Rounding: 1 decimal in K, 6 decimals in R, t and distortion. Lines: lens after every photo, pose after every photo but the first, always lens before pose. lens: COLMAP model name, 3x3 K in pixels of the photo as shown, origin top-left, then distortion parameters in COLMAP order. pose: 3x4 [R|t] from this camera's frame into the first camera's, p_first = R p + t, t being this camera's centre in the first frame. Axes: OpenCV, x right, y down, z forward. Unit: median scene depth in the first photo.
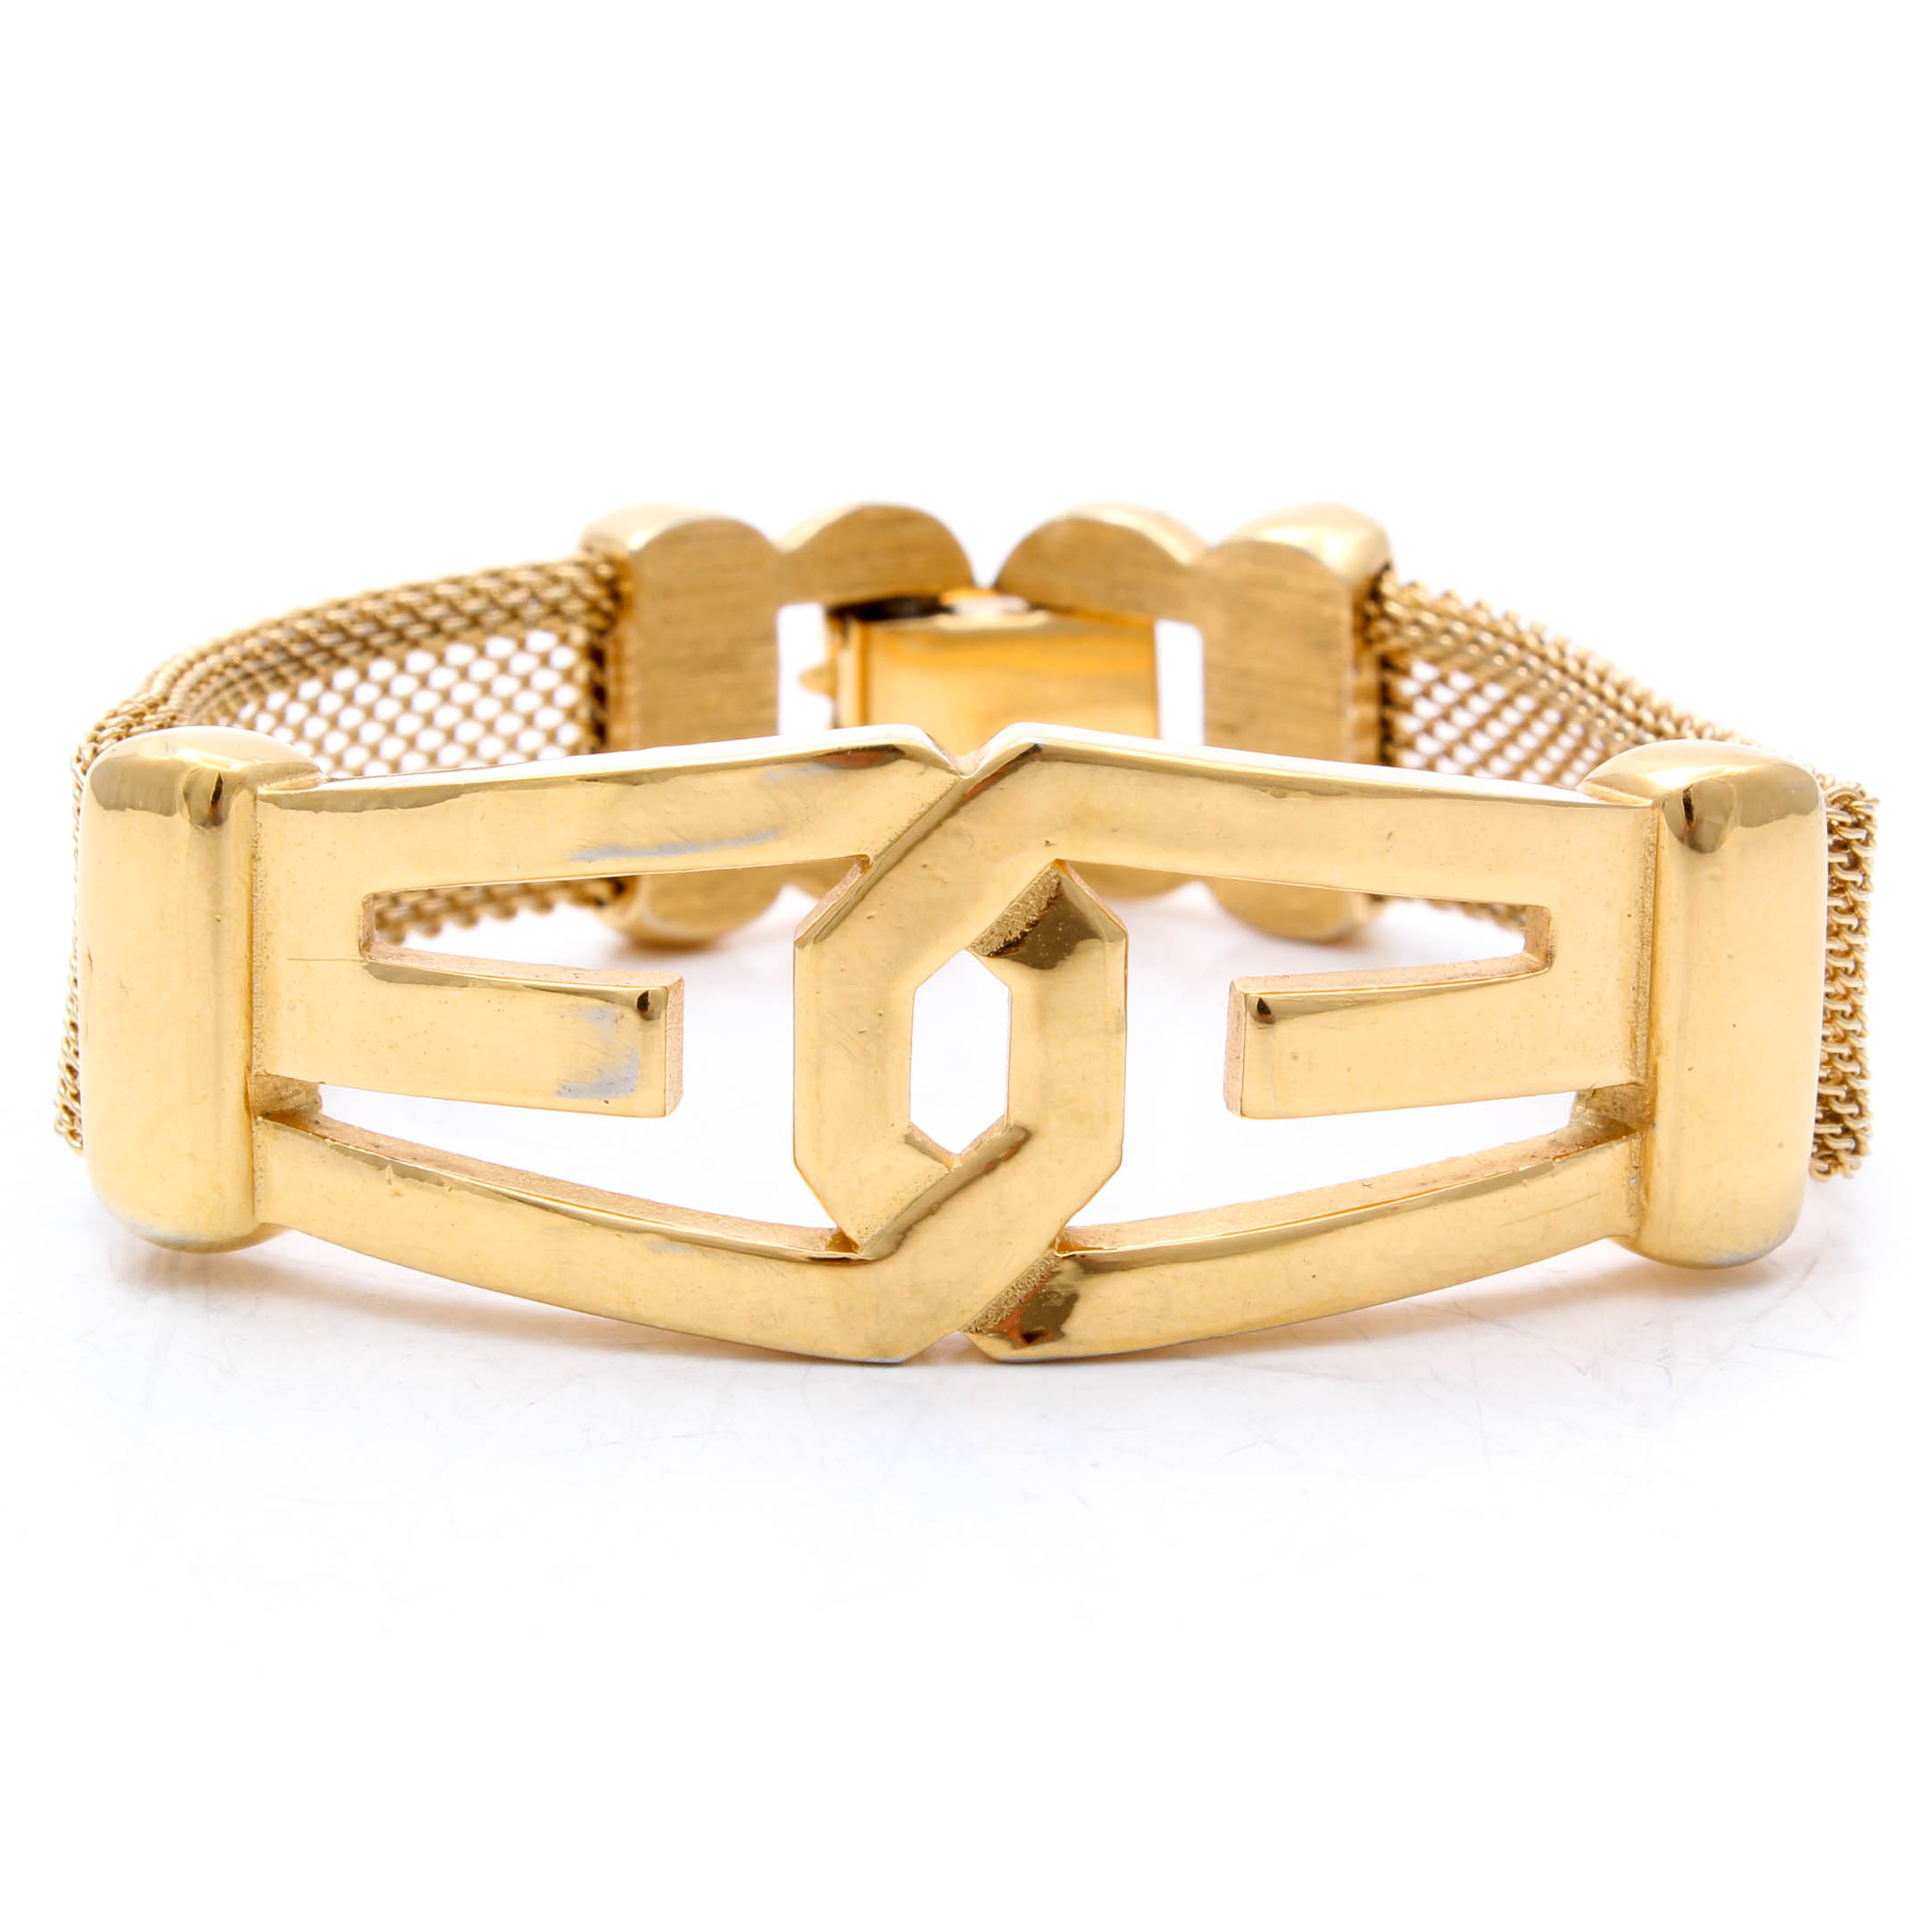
lens RADIAL K [[6792.7, 0, 975.9], [0, 6792.7, 972.4], [0, 0, 1]] dist [-0.048043, 0.000000]
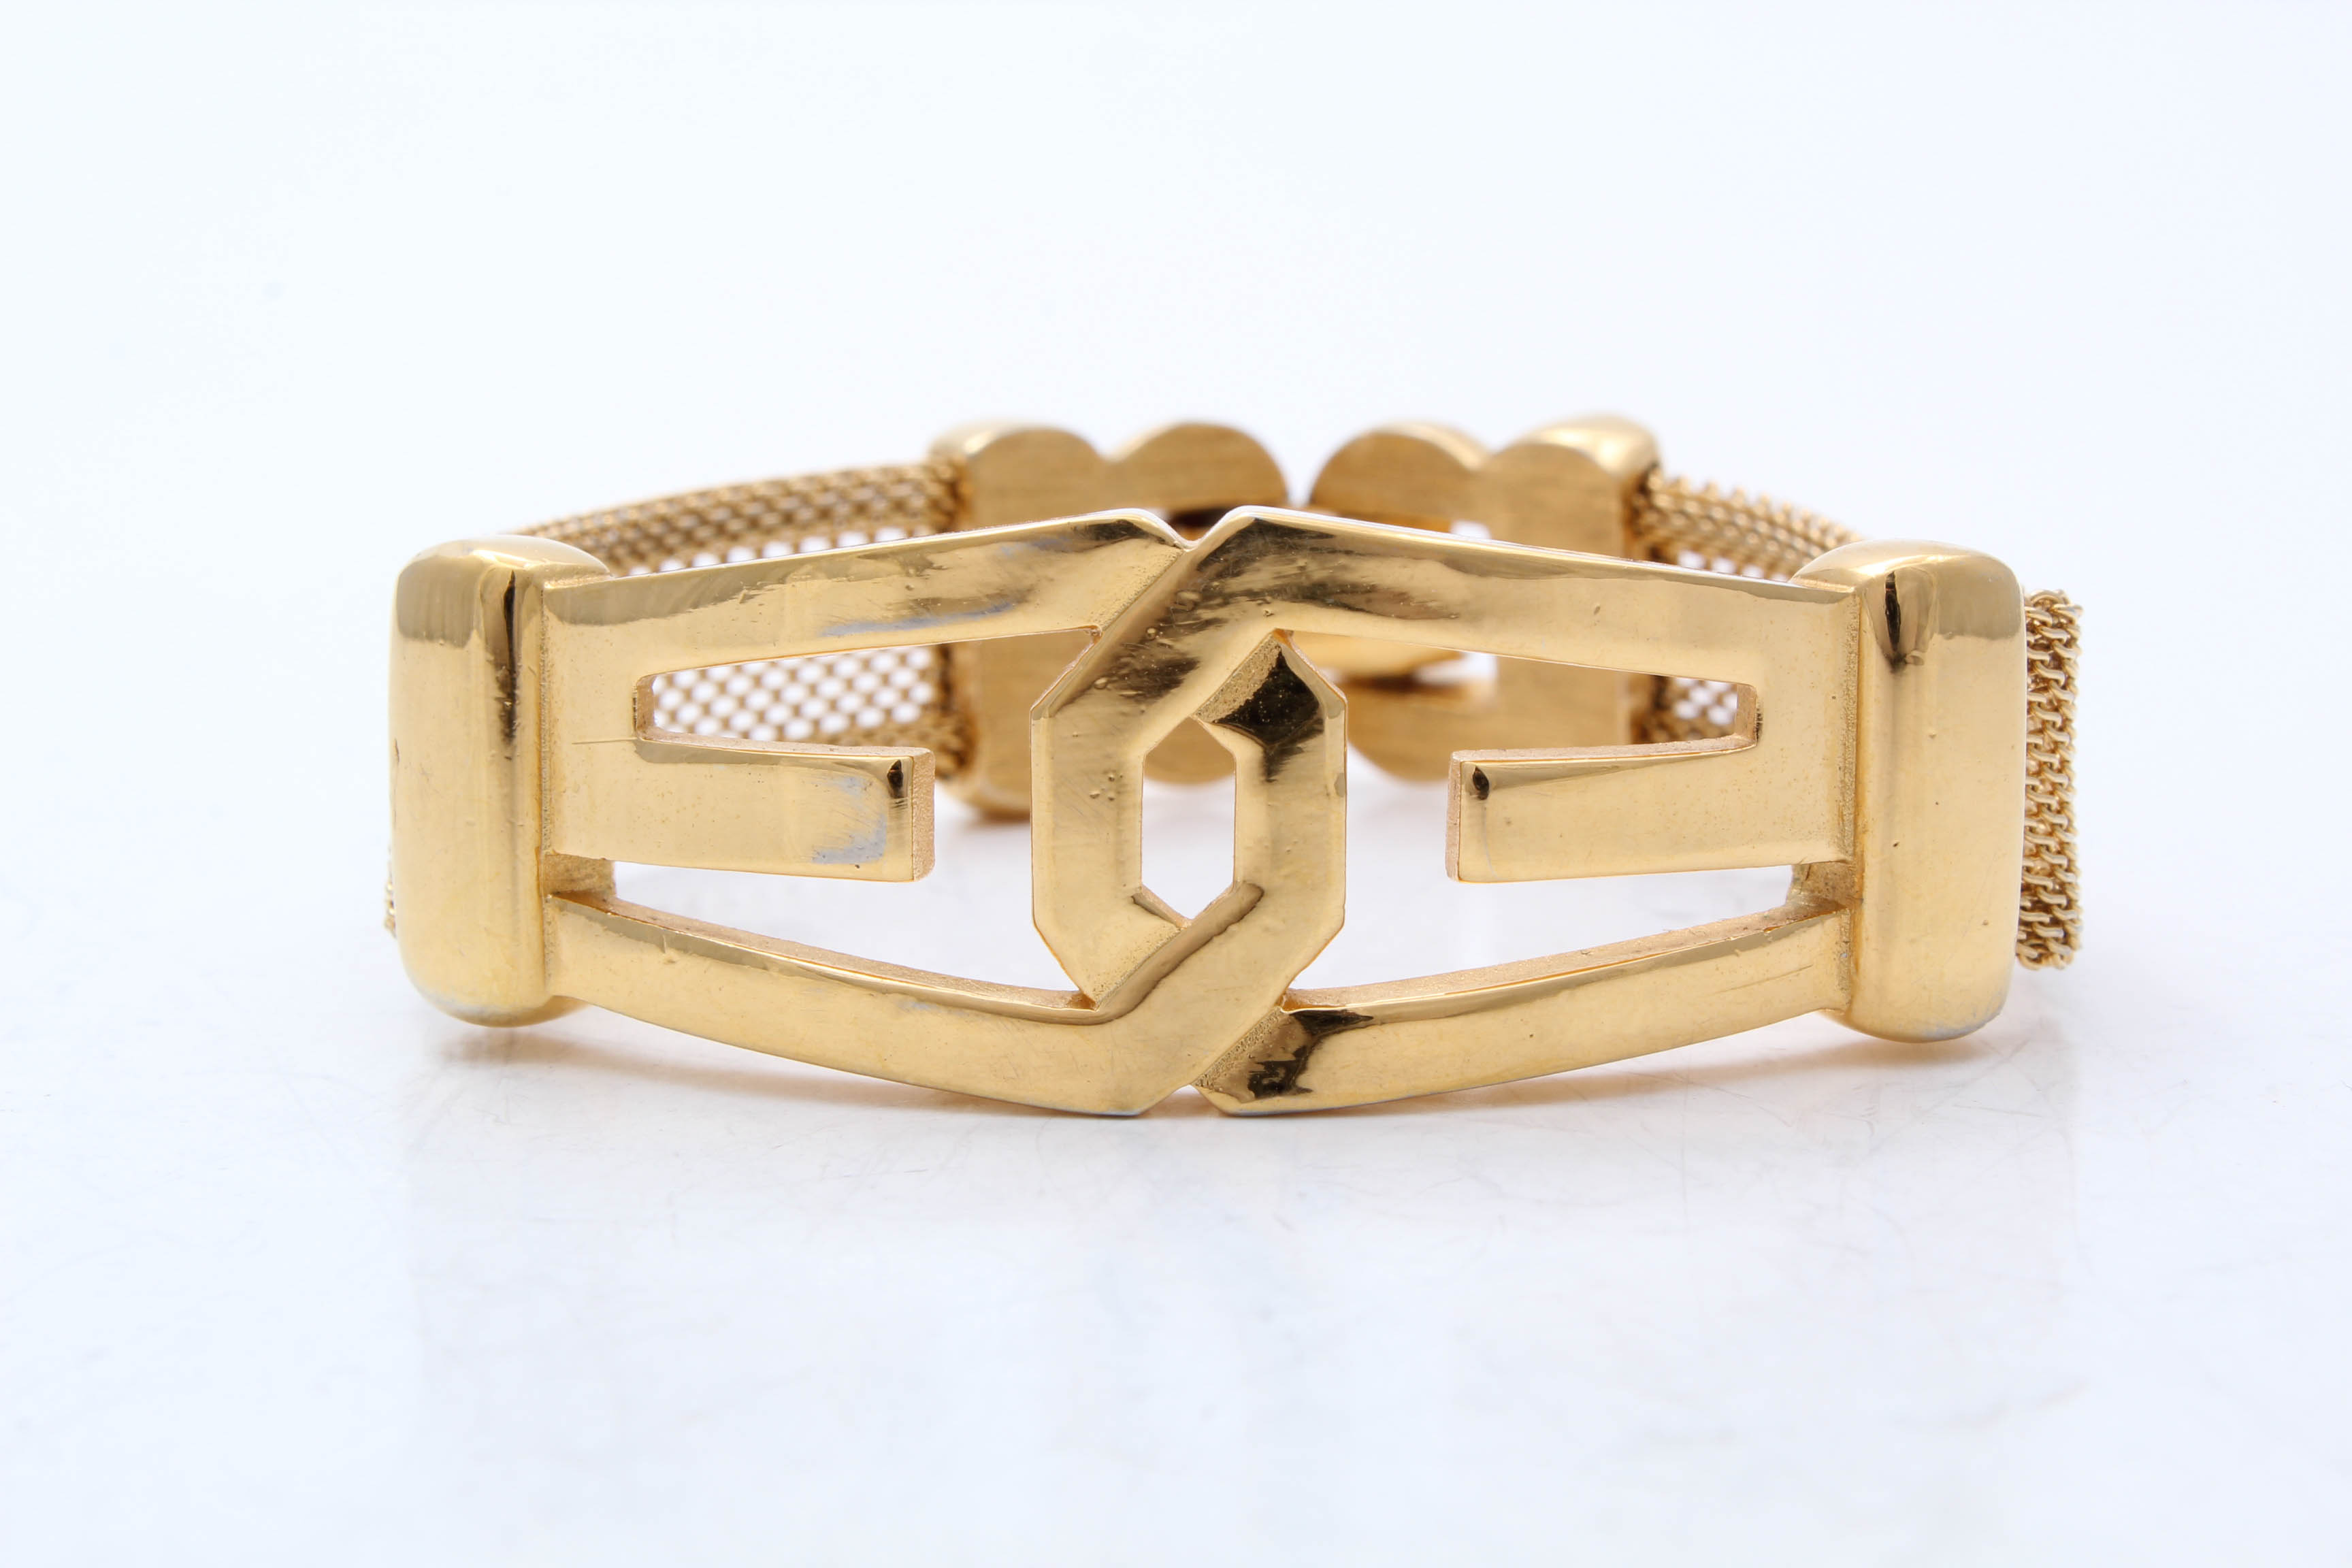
lens RADIAL K [[5177.8, 0, 1150.5], [0, 5177.8, 781.2], [0, 0, 1]] dist [0.010027, 0.000000]
pose [[0.996827, -0.005267, -0.079418, 0.053650], [-0.000691, 0.997198, -0.074799, 0.064027], [0.079589, 0.074617, 0.994031, 0.191751]]
